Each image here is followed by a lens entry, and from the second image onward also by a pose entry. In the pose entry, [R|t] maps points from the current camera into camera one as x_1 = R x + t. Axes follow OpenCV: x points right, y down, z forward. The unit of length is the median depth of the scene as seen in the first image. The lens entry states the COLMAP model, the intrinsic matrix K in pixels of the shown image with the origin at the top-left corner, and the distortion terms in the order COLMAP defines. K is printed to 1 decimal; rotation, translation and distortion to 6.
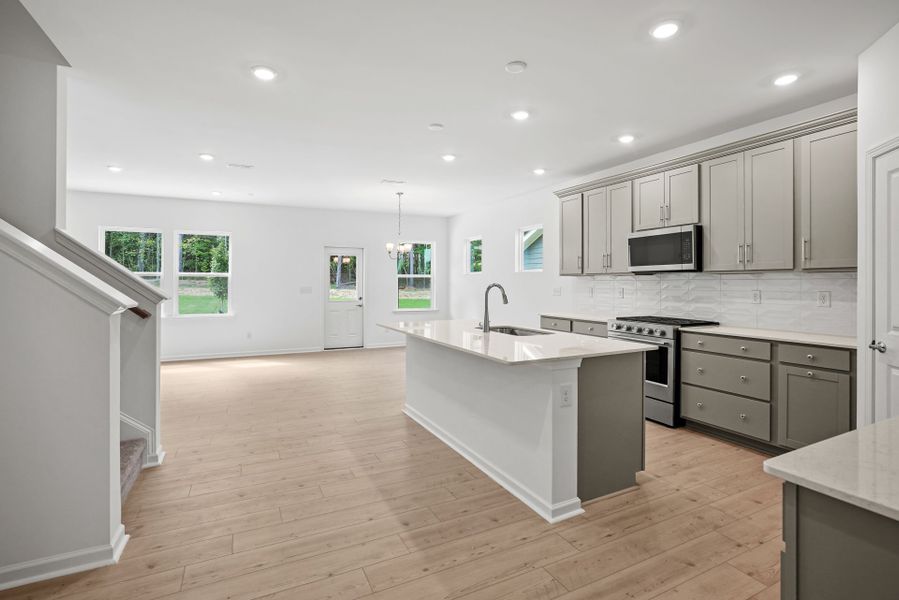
lens RADIAL K [[424.7, 0, 448.8], [0, 424.7, 286.2], [0, 0, 1]] dist [-0.044852, 0.023817]
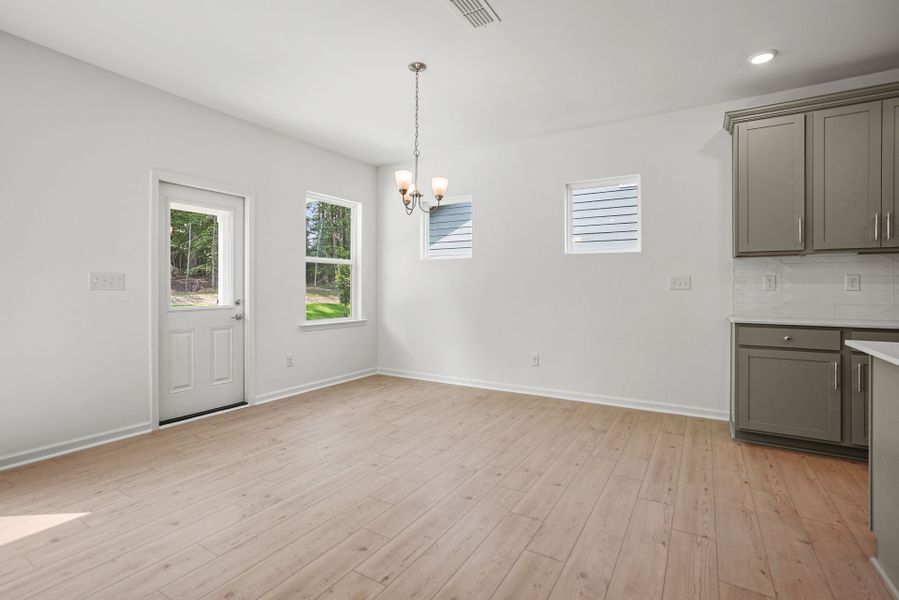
lens RADIAL K [[424.7, 0, 448.8], [0, 424.7, 286.2], [0, 0, 1]] dist [-0.044852, 0.023817]
pose [[0.846954, 0.002569, 0.531660, -0.570806], [0.002519, 0.999958, -0.008844, 0.034613], [-0.531660, 0.008830, 0.846912, 1.050485]]
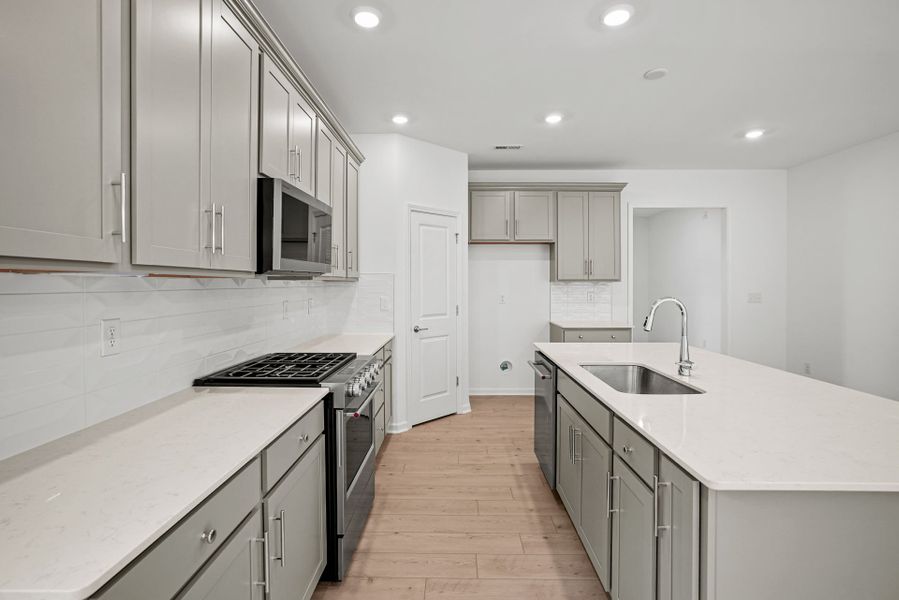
lens RADIAL K [[424.7, 0, 448.8], [0, 424.7, 286.2], [0, 0, 1]] dist [-0.044852, 0.023817]
pose [[-0.885989, -0.005319, 0.463675, 0.097318], [0.001806, 0.999887, 0.014920, -0.028486], [-0.463702, 0.014056, -0.885880, 1.510912]]
